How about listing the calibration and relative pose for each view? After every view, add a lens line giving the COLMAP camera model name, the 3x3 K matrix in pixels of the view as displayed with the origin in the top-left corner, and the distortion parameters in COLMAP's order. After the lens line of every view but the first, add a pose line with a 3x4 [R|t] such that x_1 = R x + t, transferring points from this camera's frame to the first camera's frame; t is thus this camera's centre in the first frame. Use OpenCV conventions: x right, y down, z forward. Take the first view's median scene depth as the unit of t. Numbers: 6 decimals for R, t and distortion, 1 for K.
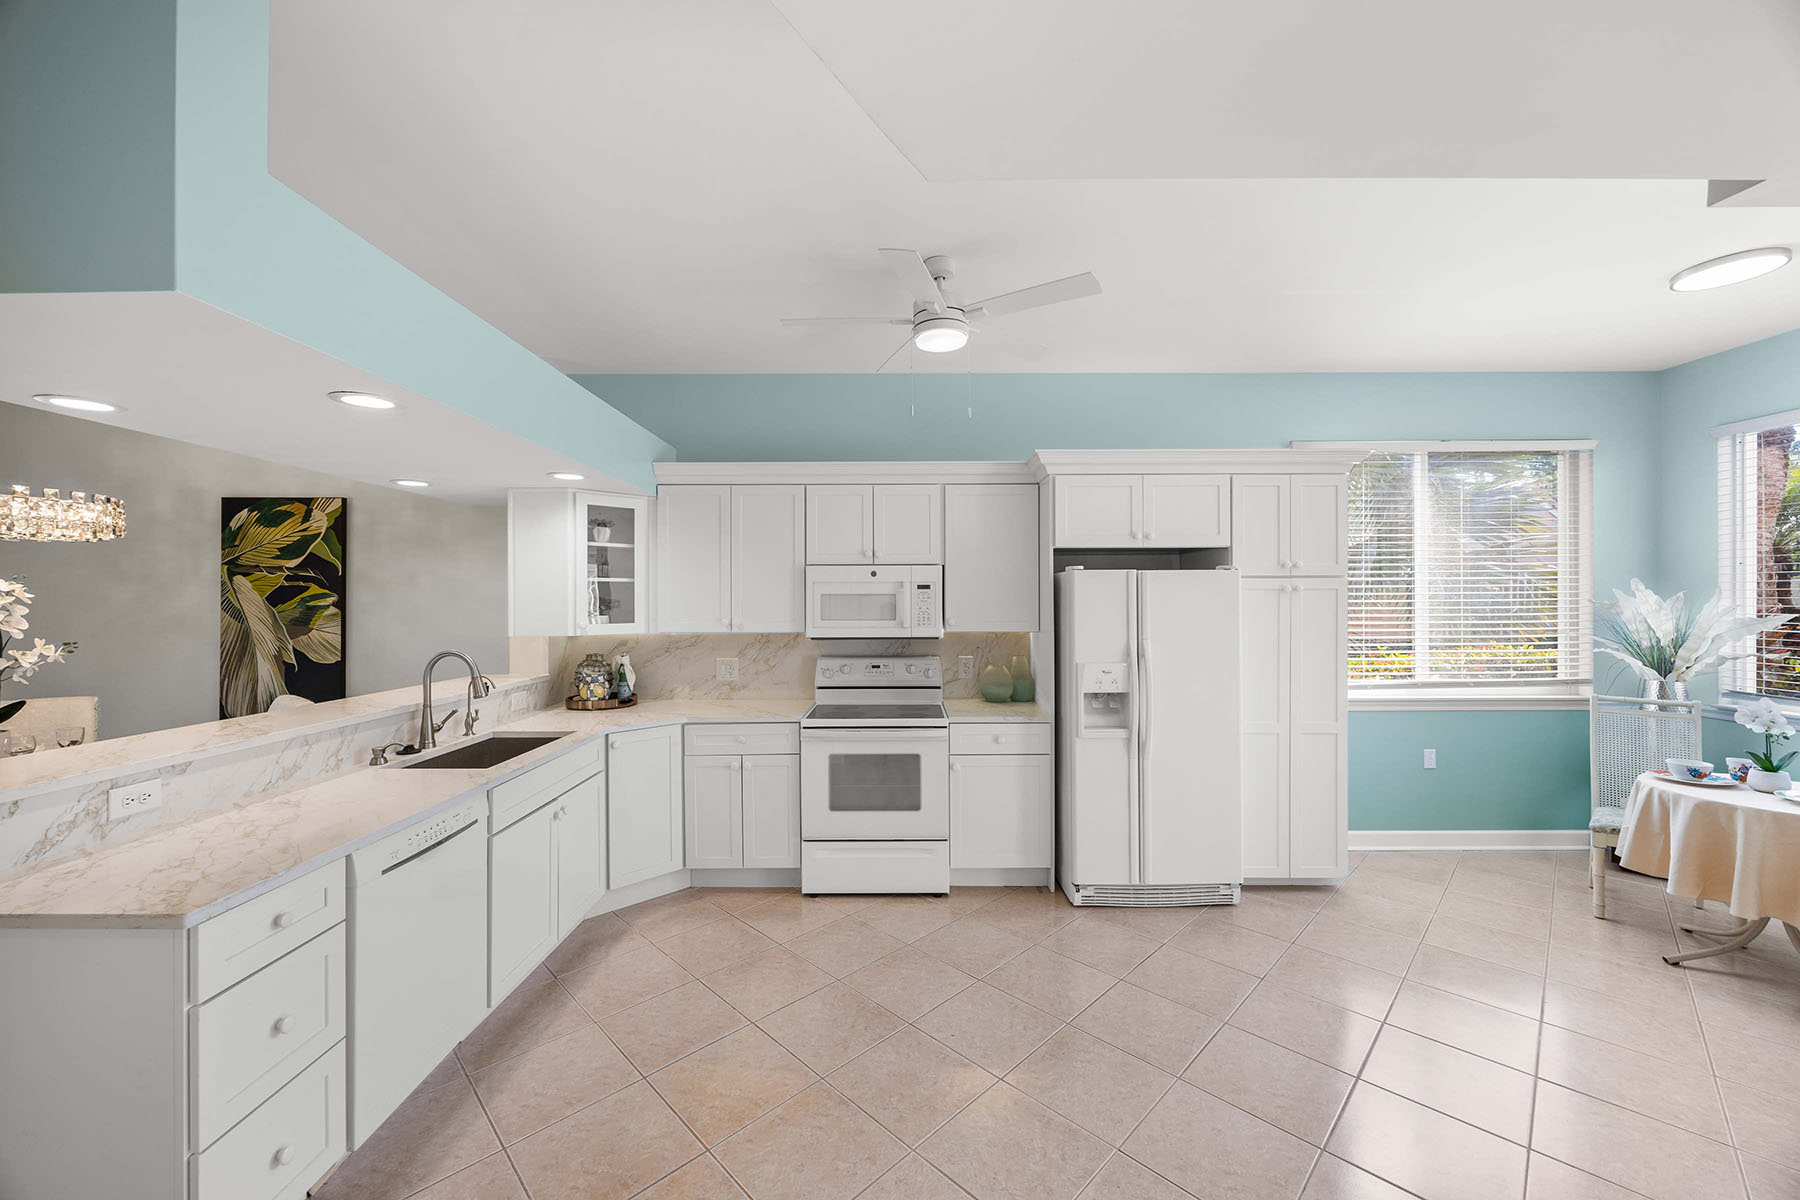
lens RADIAL K [[682.0, 0, 900.0], [0, 682.0, 600.0], [0, 0, 1]] dist [-0.000113, 0.000037]
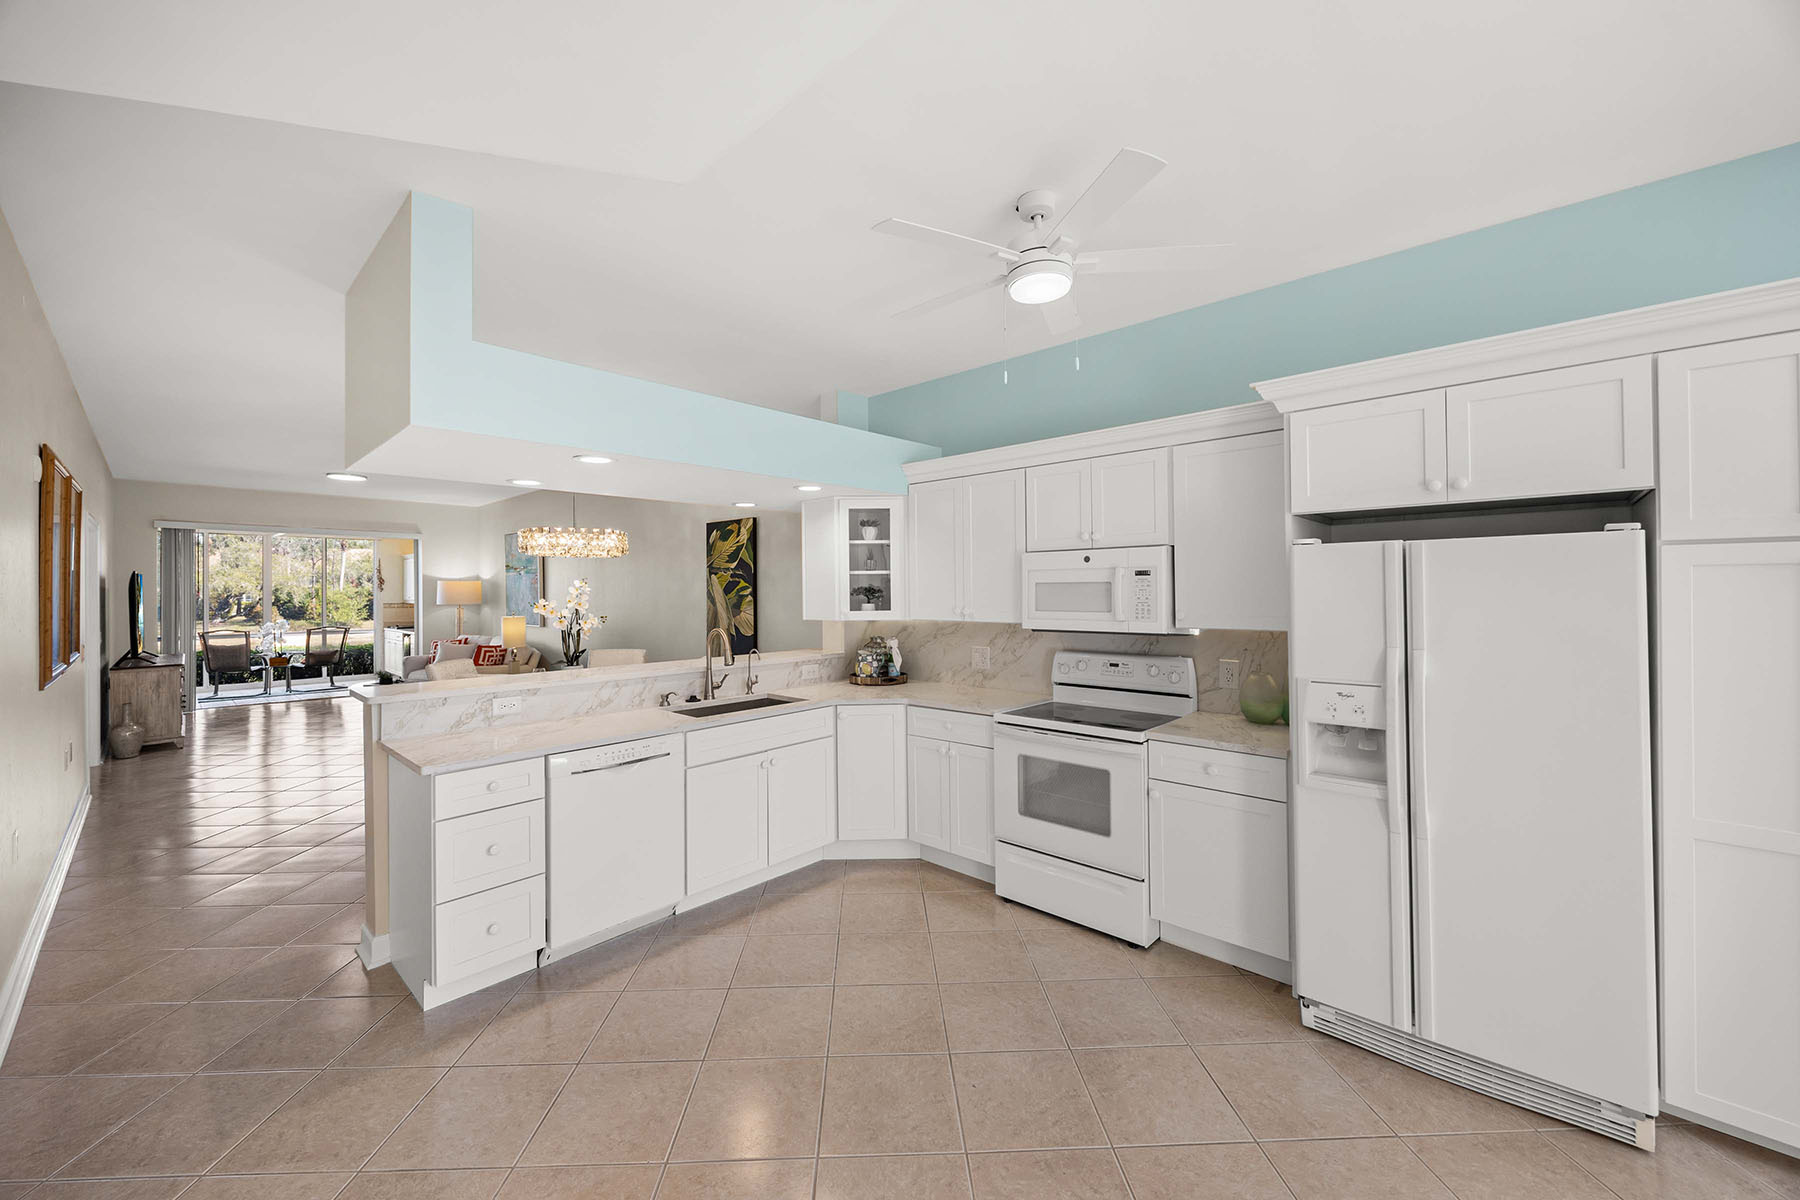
lens RADIAL K [[688.2, 0, 900.6], [0, 688.2, 587.3], [0, 0, 1]] dist [-0.000046, -0.000001]
pose [[0.735230, -0.006610, -0.677785, 0.411459], [0.006049, 0.999977, -0.003191, -0.000686], [0.677791, -0.001754, 0.735253, 0.191922]]
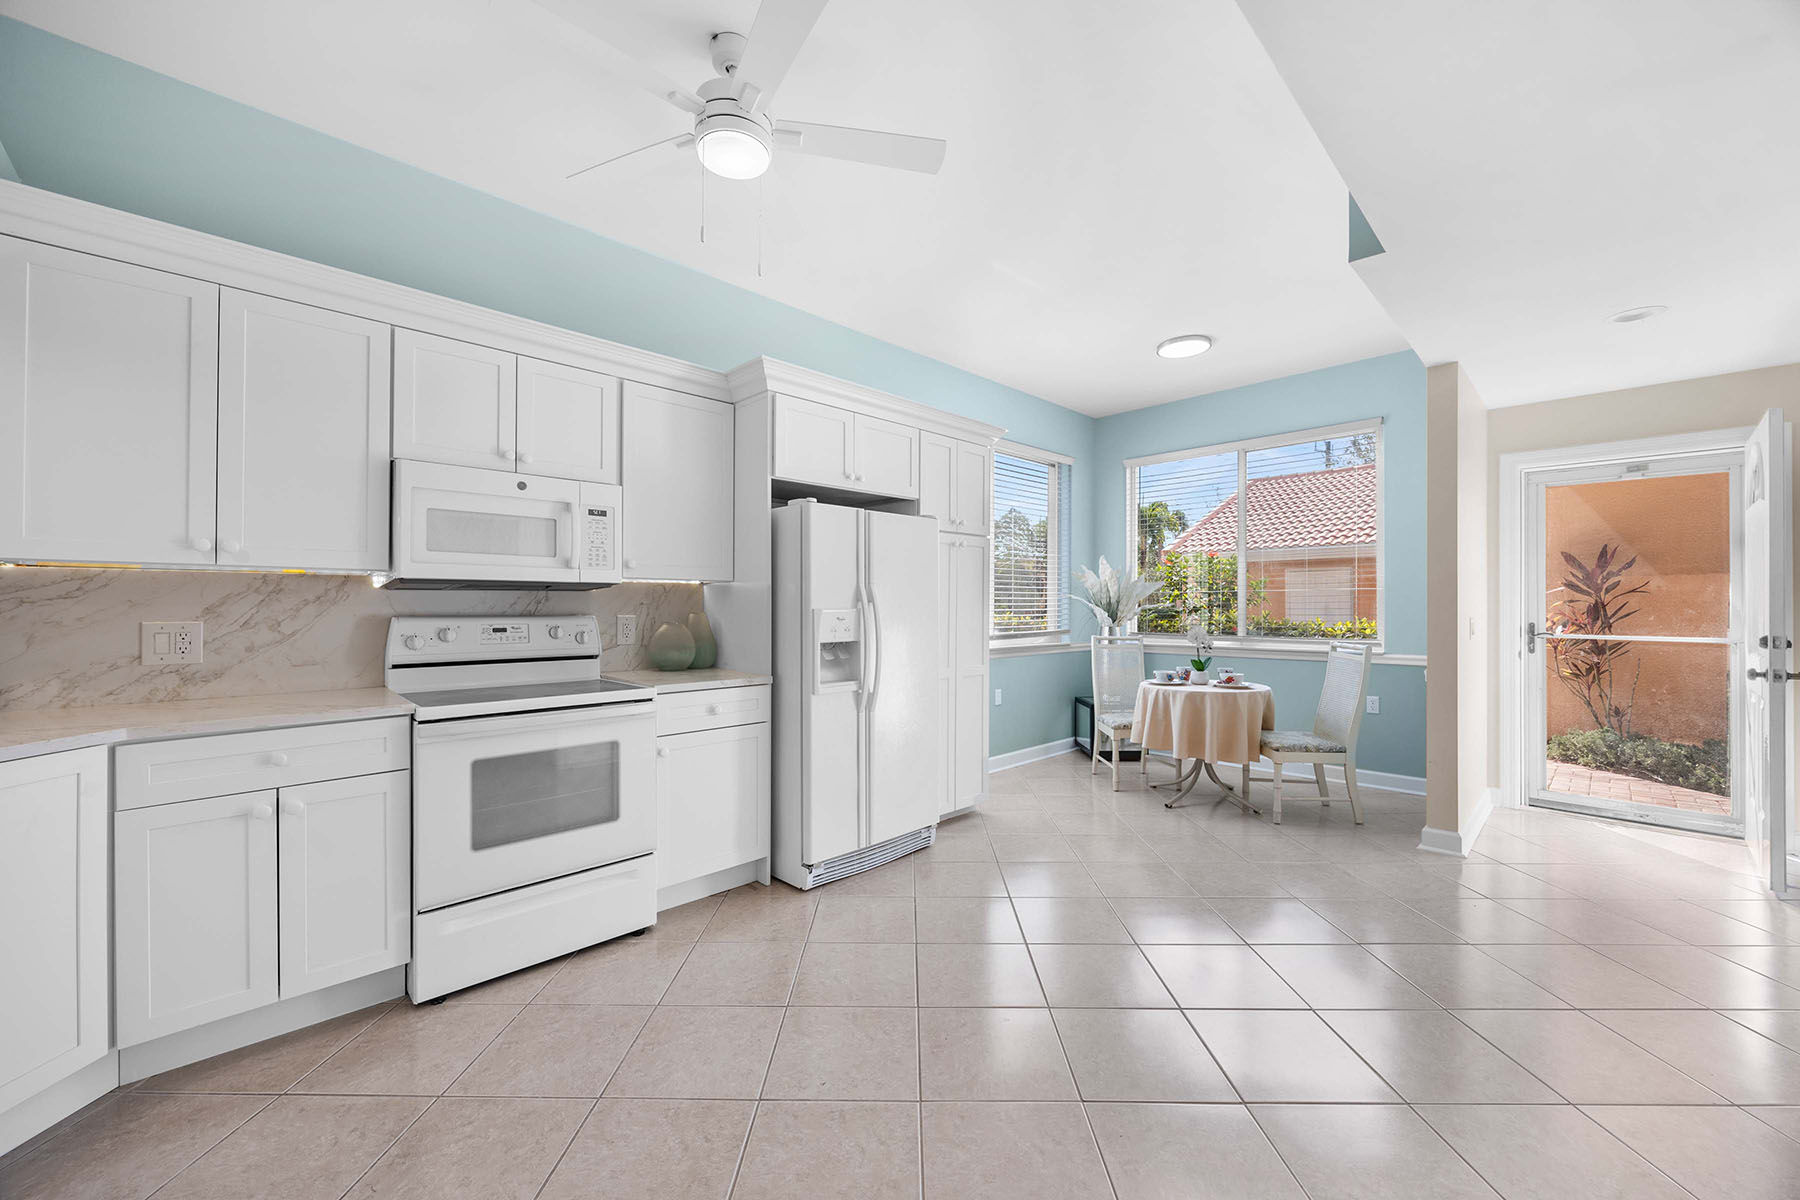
lens RADIAL K [[689.3, 0, 900.0], [0, 689.3, 600.0], [0, 0, 1]] dist [-0.001419, -0.000171]
pose [[0.714920, 0.009735, 0.699138, -0.259593], [-0.002811, 0.999935, -0.011049, 0.084785], [-0.699200, 0.005934, 0.714901, 0.275110]]
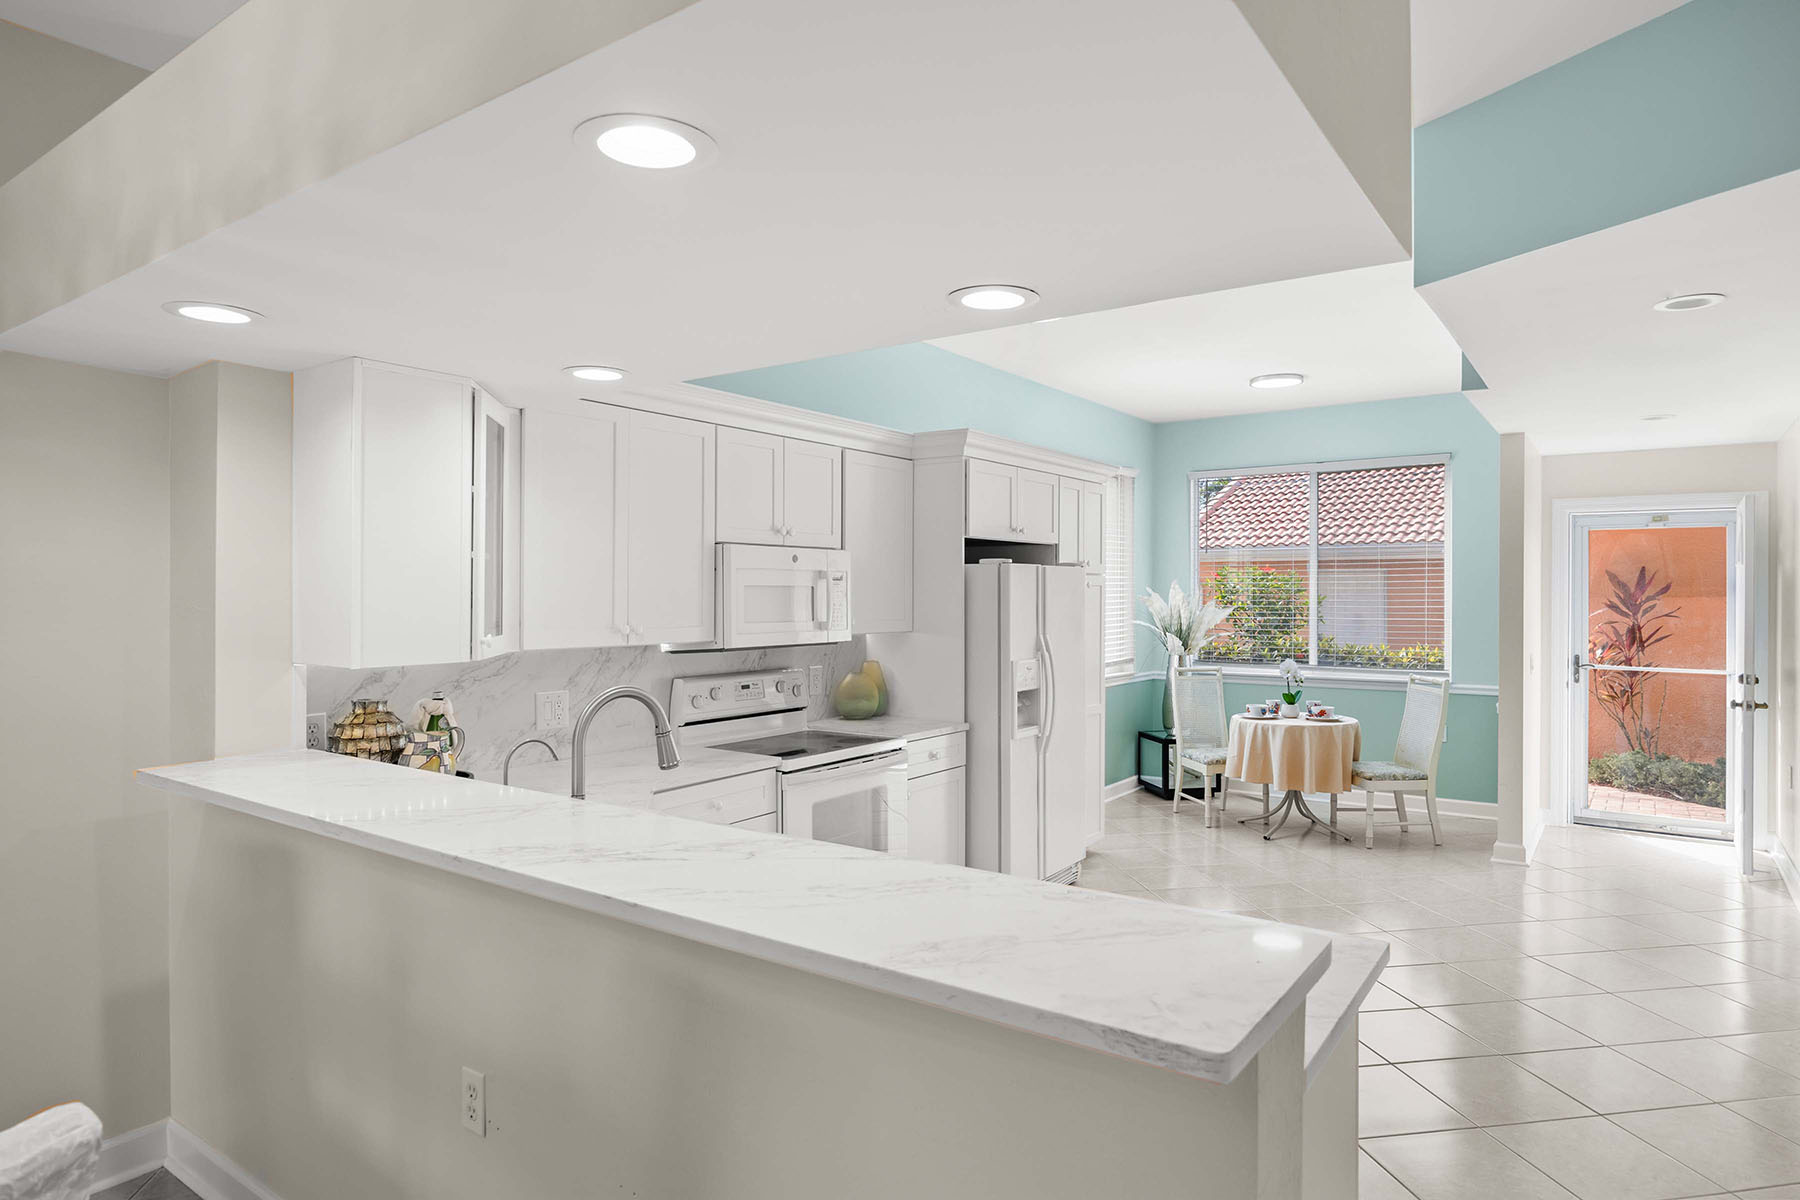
lens RADIAL K [[1031.3, 0, 915.1], [0, 1031.3, 589.1], [0, 0, 1]] dist [-0.002541, 0.000149]
pose [[0.576804, 0.006849, 0.816854, -0.932006], [-0.003133, 0.999976, -0.006172, 0.001105], [-0.816876, 0.001001, 0.576812, 0.262247]]
